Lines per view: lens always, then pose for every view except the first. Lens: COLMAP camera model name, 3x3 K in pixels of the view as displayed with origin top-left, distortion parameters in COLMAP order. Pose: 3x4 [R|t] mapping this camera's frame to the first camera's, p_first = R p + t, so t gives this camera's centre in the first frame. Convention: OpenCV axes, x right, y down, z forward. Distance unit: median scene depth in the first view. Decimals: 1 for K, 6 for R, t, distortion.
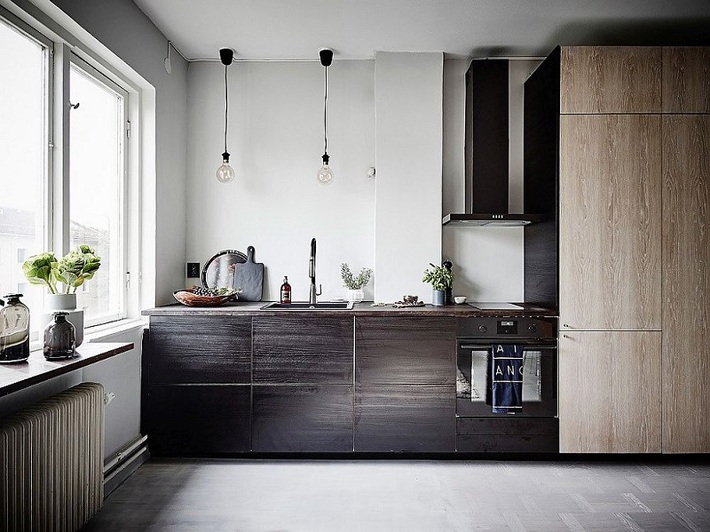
lens RADIAL K [[476.7, 0, 355.0], [0, 476.7, 256.7], [0, 0, 1]] dist [0.035580, 0.001957]
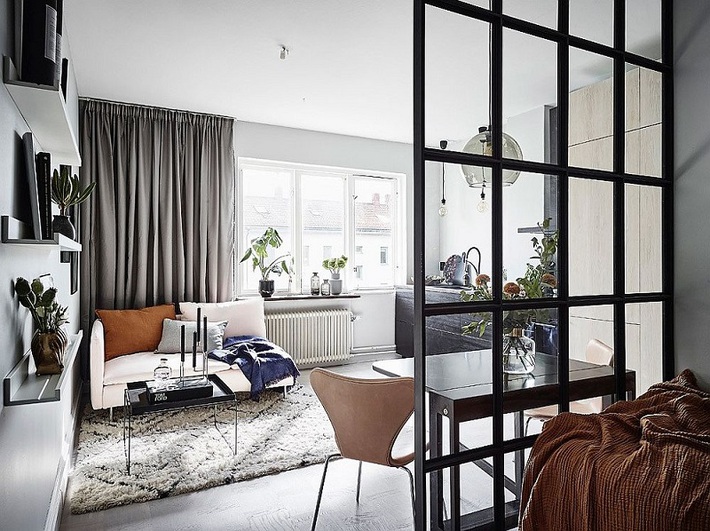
lens RADIAL K [[476.7, 0, 355.0], [0, 476.7, 256.2], [0, 0, 1]] dist [0.035580, 0.001957]
pose [[0.444925, -0.008263, -0.895530, 1.315231], [0.009978, 0.999941, -0.004269, -0.004819], [0.895512, -0.007036, 0.444981, -0.071367]]
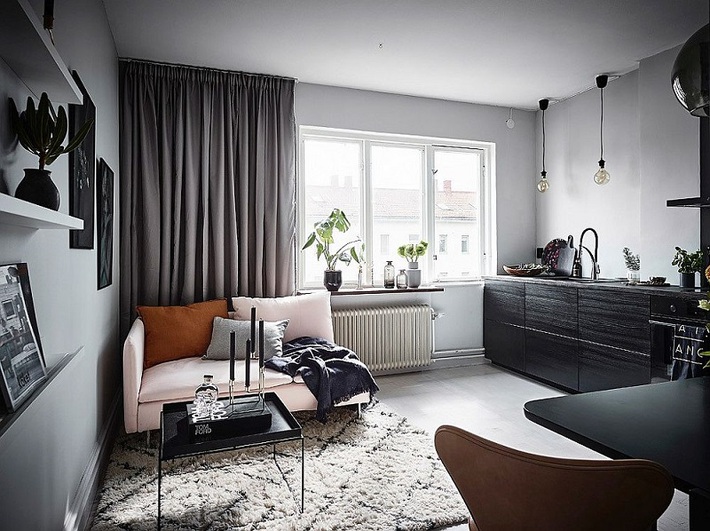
lens RADIAL K [[495.0, 0, 371.0], [0, 495.0, 229.1], [0, 0, 1]] dist [0.027973, 0.001187]
pose [[0.363931, -0.041973, -0.930480, 1.073841], [0.018011, 0.999114, -0.038025, 0.004936], [0.931252, -0.002921, 0.364365, -0.030601]]
